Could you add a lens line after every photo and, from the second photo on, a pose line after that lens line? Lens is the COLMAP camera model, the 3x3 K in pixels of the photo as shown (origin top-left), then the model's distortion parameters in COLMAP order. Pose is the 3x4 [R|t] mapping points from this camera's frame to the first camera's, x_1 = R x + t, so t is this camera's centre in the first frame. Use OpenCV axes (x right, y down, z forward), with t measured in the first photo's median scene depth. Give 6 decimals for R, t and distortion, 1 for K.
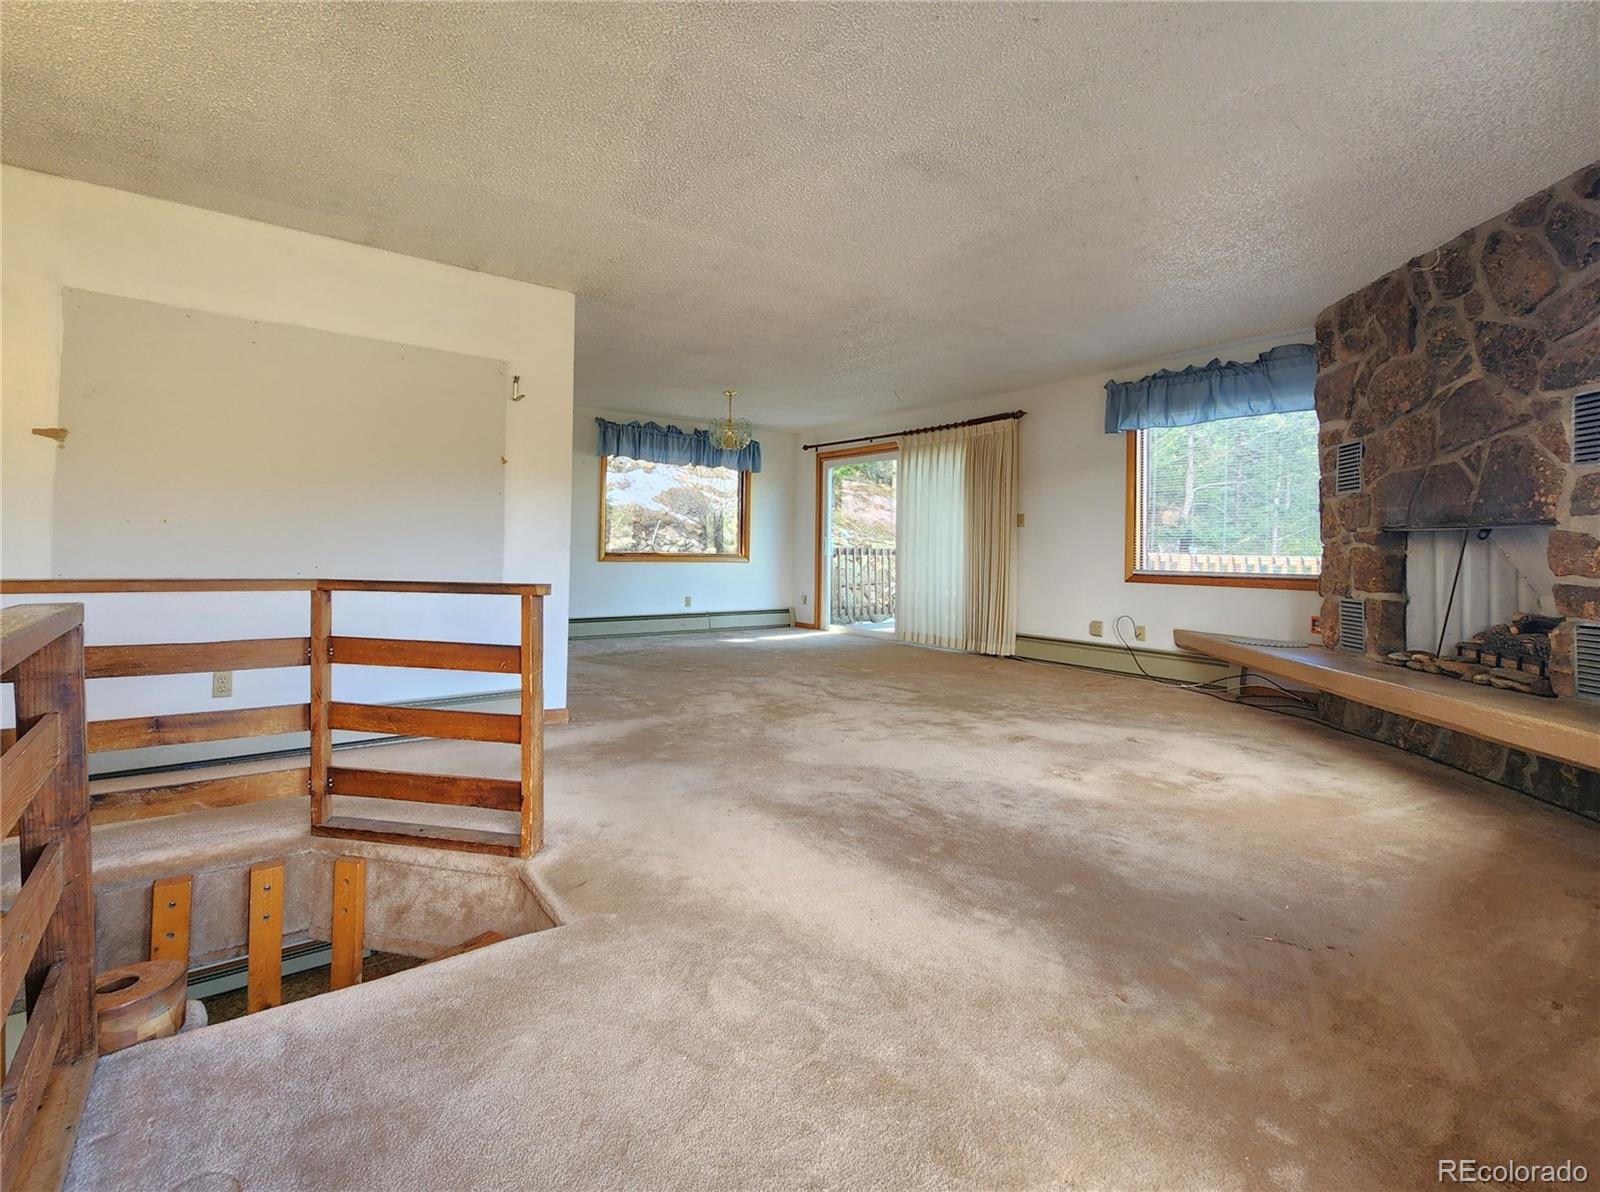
lens RADIAL K [[718.4, 0, 748.0], [0, 718.4, 546.1], [0, 0, 1]] dist [-0.001409, -0.000441]
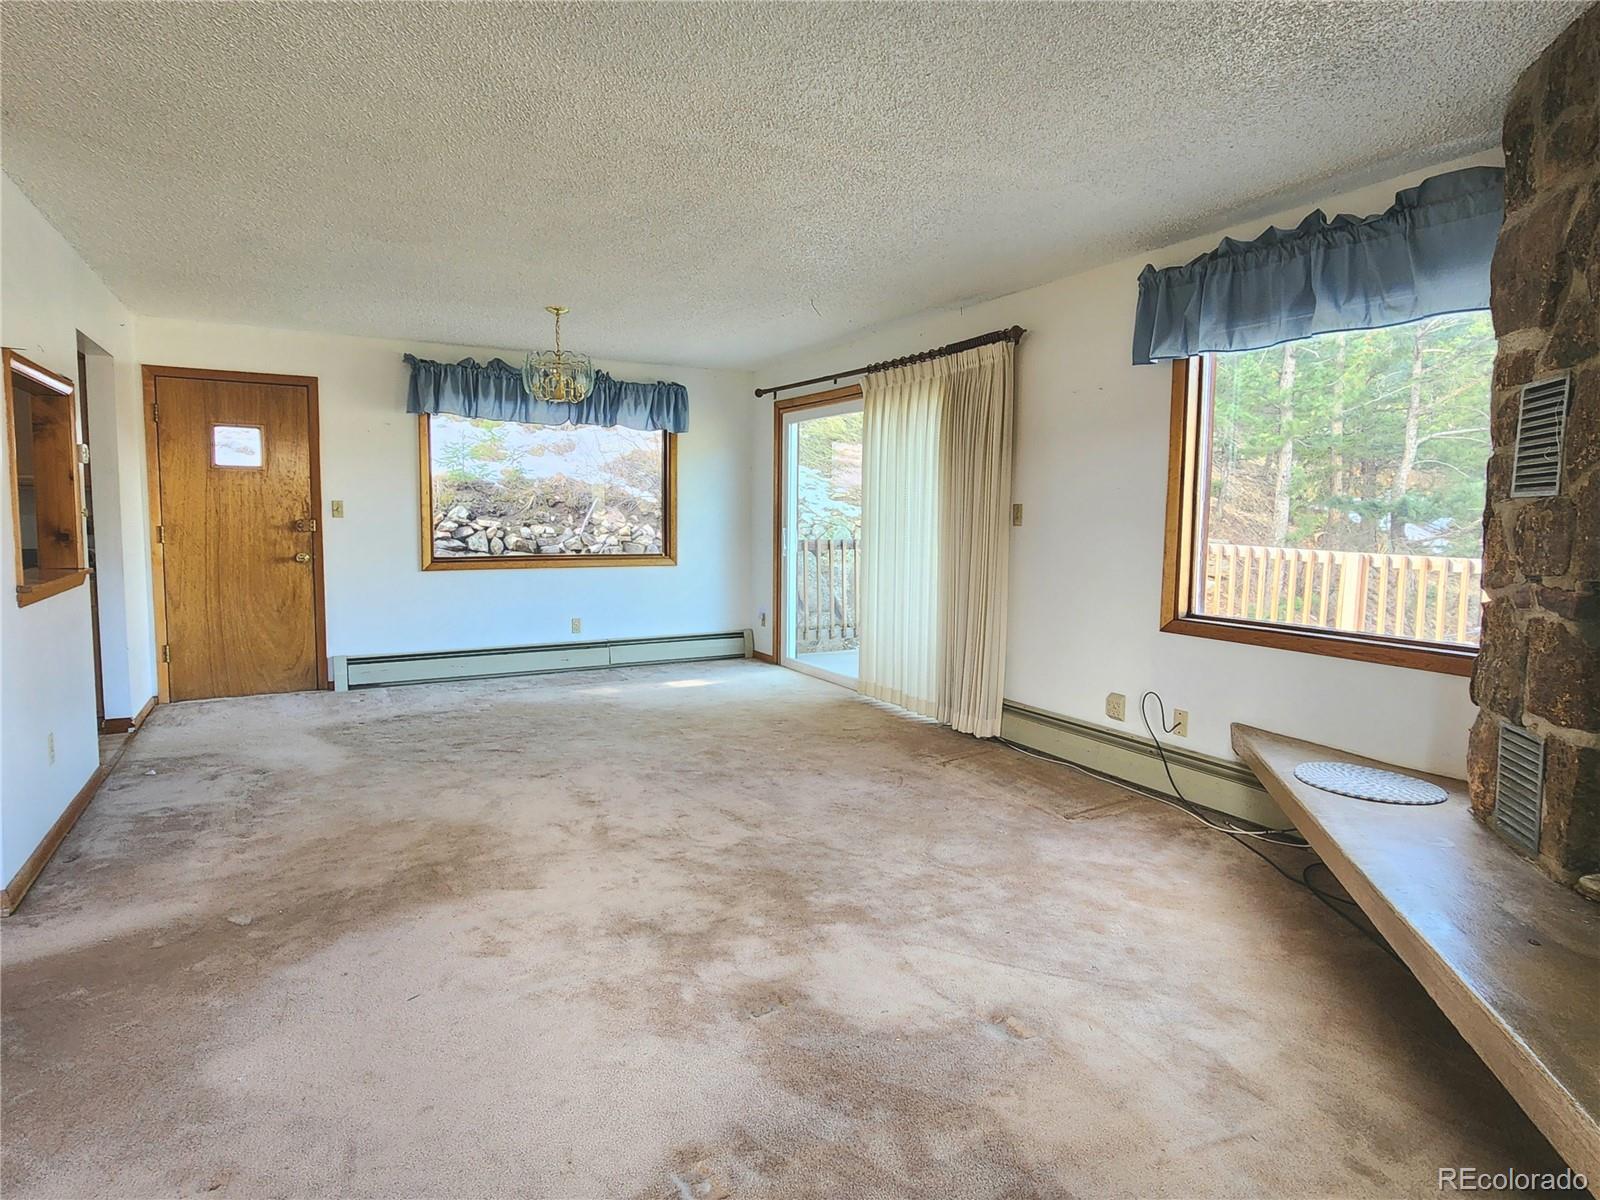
lens RADIAL K [[873.0, 0, 802.6], [0, 873.0, 592.1], [0, 0, 1]] dist [0.000567, 0.000686]
pose [[0.995597, 0.003011, -0.093692, 0.311892], [0.006034, 0.995353, 0.096108, -0.049495], [0.093545, -0.096251, 0.990952, 0.295527]]
